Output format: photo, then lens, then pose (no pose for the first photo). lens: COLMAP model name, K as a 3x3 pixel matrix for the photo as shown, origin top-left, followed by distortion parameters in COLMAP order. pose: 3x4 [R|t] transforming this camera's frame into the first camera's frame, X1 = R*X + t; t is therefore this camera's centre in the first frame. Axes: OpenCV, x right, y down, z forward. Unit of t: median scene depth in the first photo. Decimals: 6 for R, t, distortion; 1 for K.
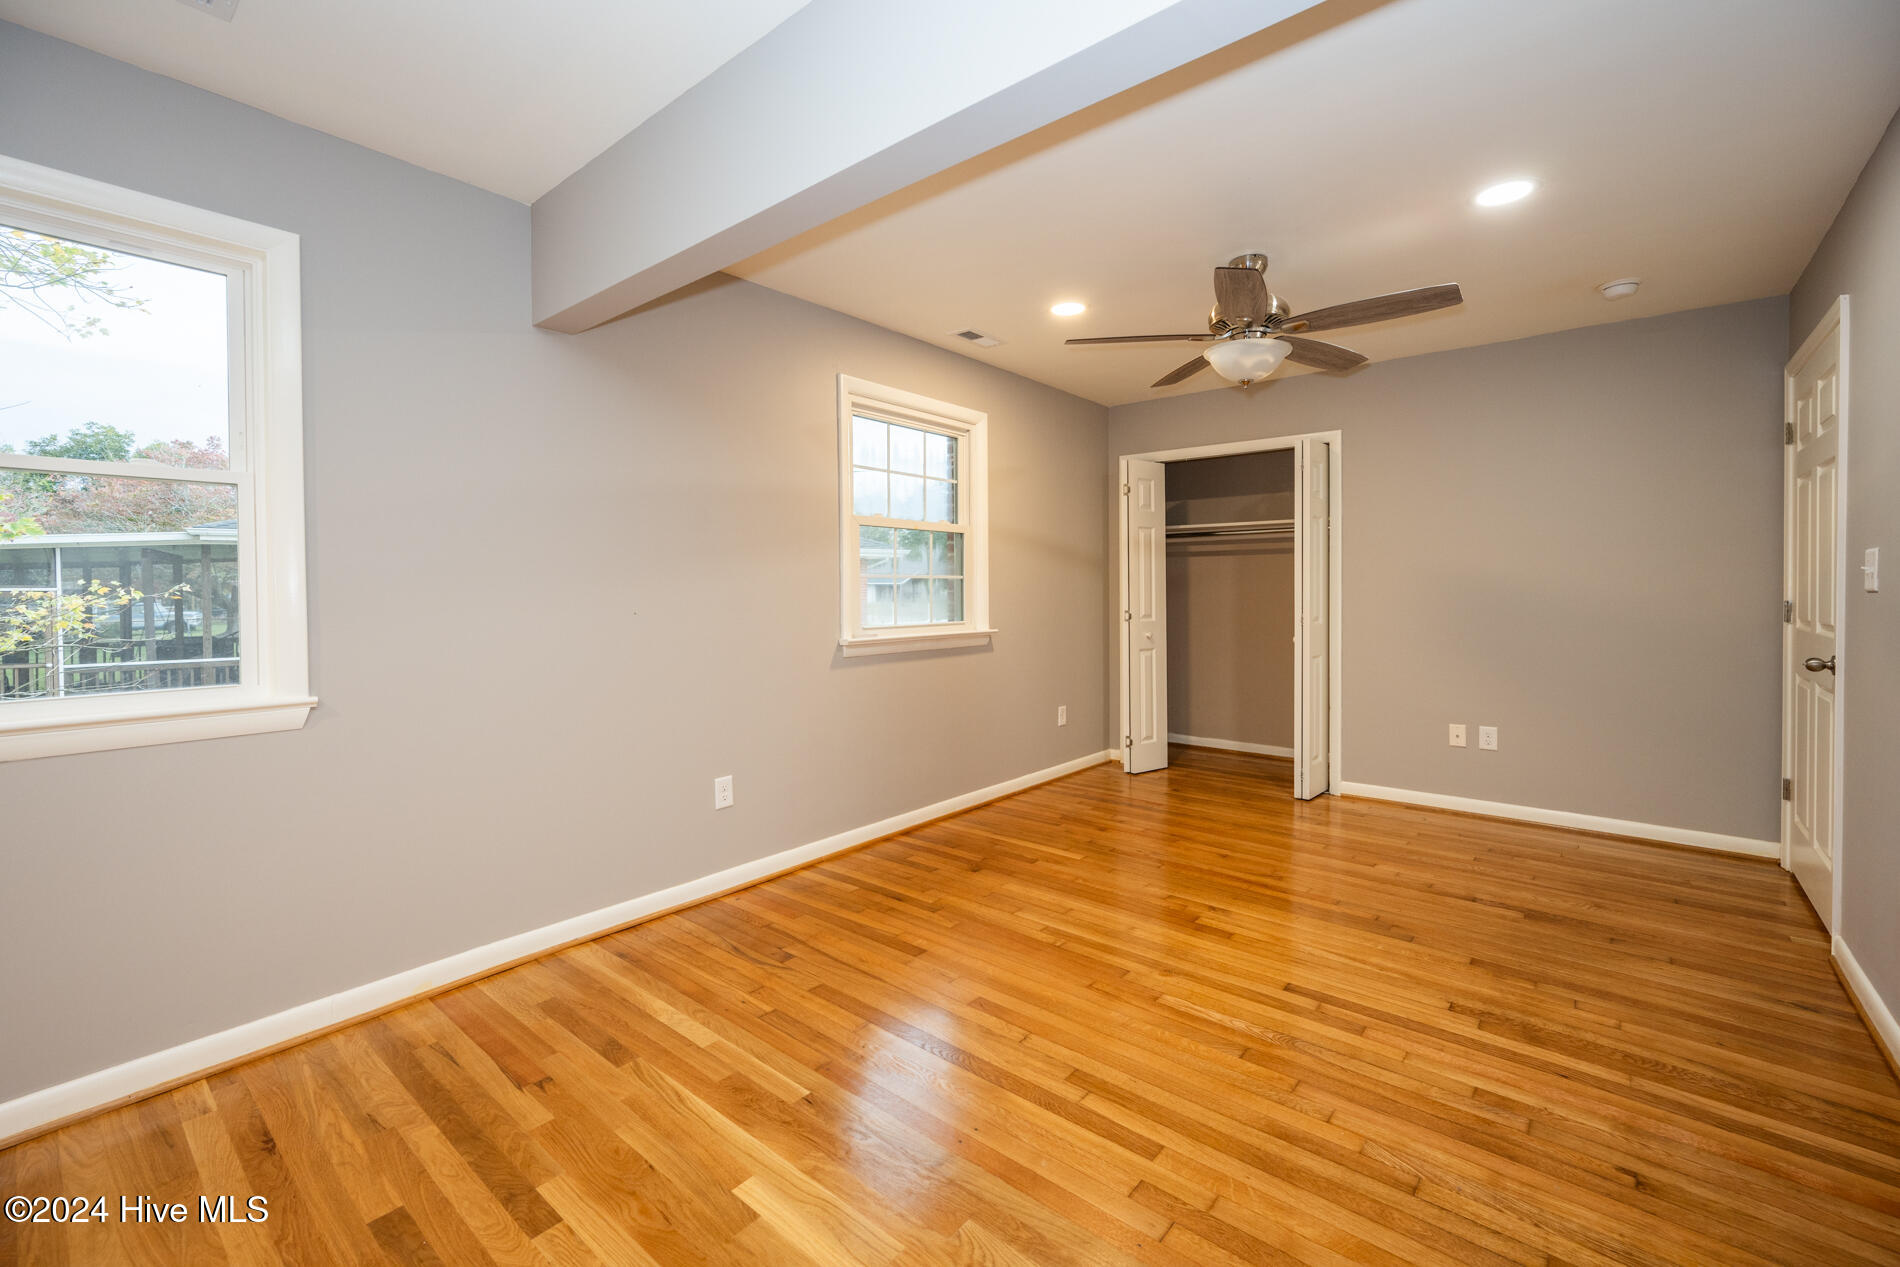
lens RADIAL K [[730.4, 0, 946.6], [0, 730.4, 605.3], [0, 0, 1]] dist [0.001689, 0.000048]
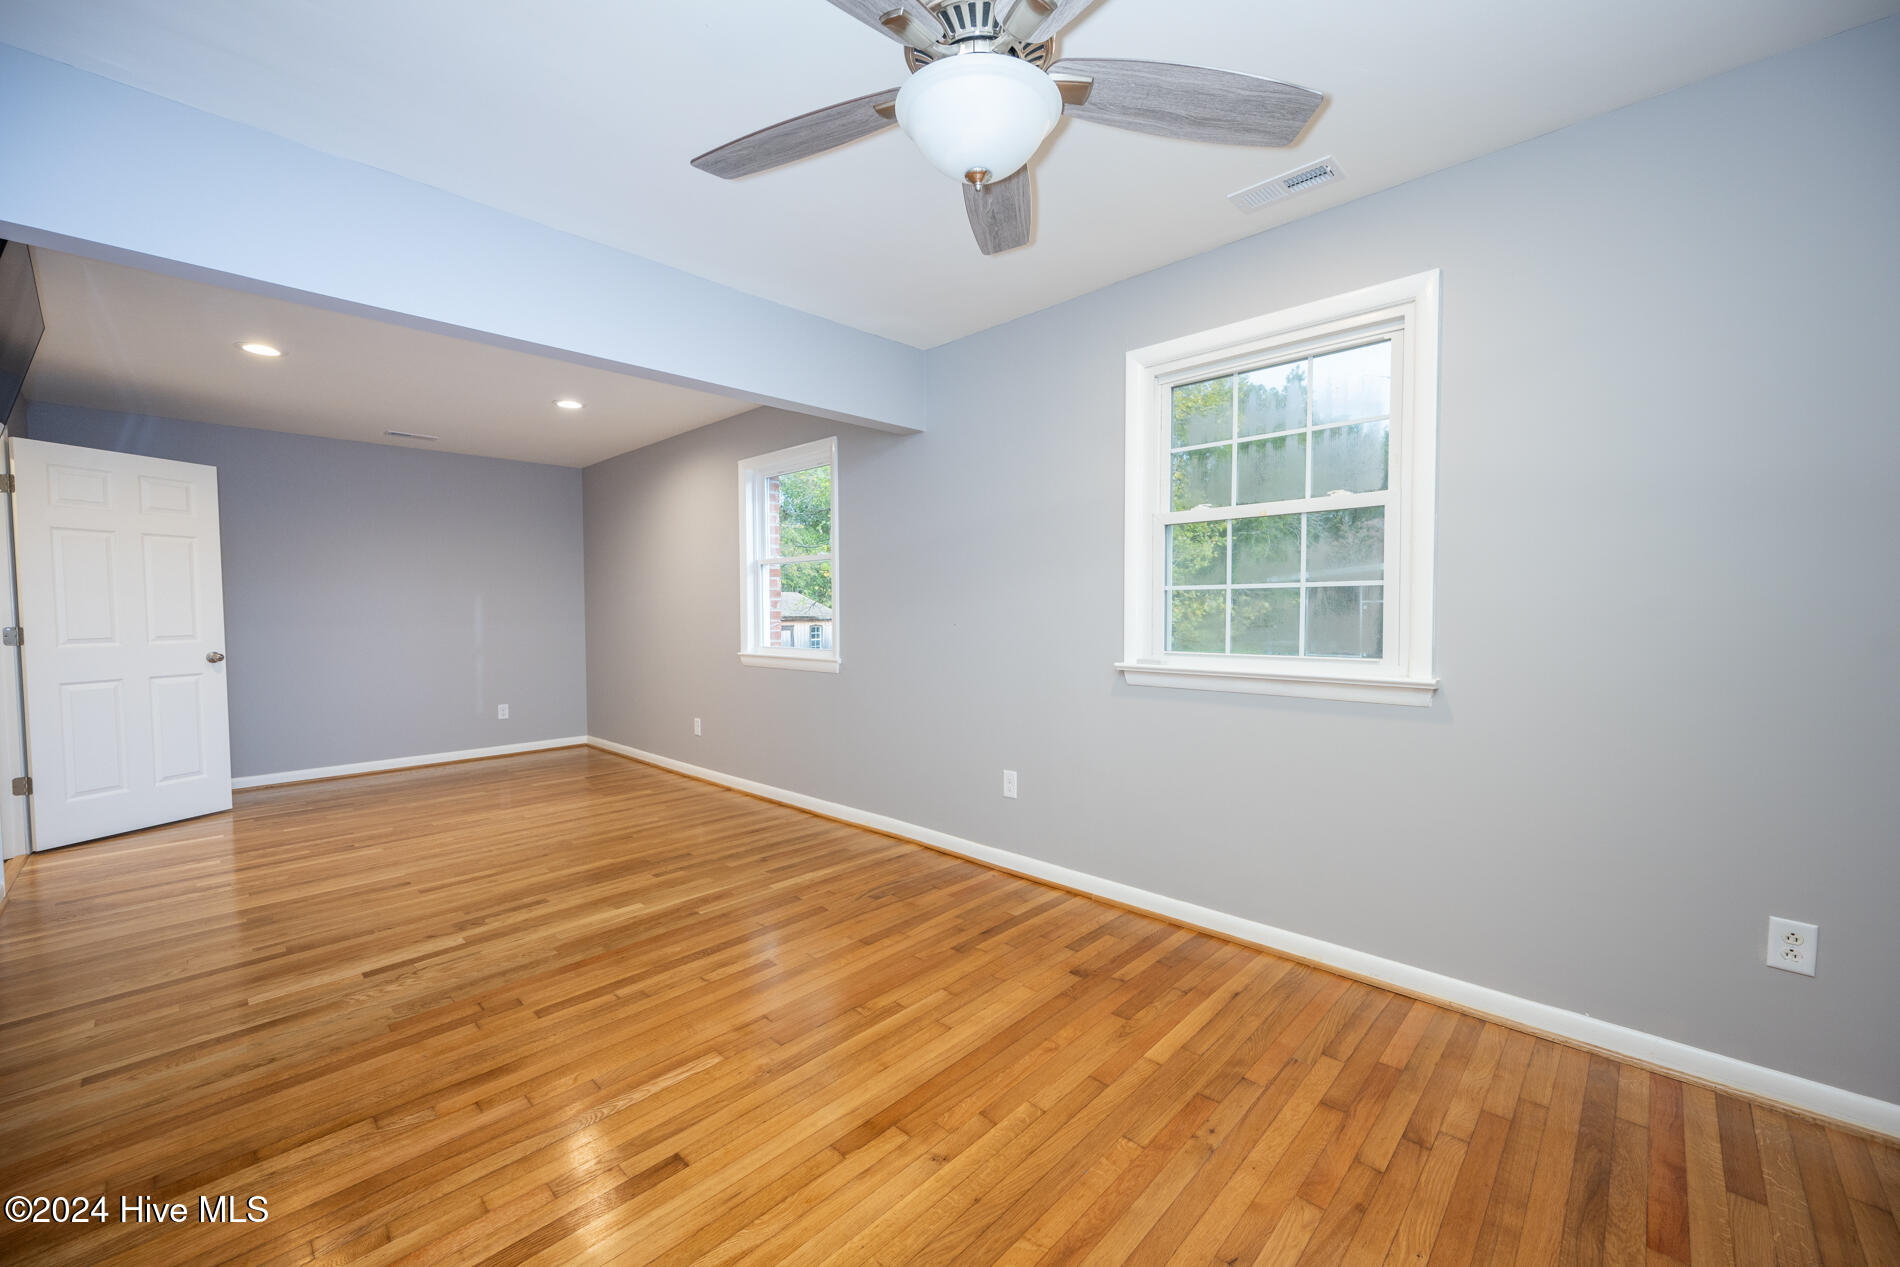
lens RADIAL K [[754.8, 0, 957.5], [0, 754.8, 638.2], [0, 0, 1]] dist [-0.000885, -0.000038]
pose [[-0.017006, 0.045466, -0.998821, 0.845879], [-0.013864, 0.998859, 0.045703, -0.024873], [0.999759, 0.014624, -0.016357, 0.911899]]
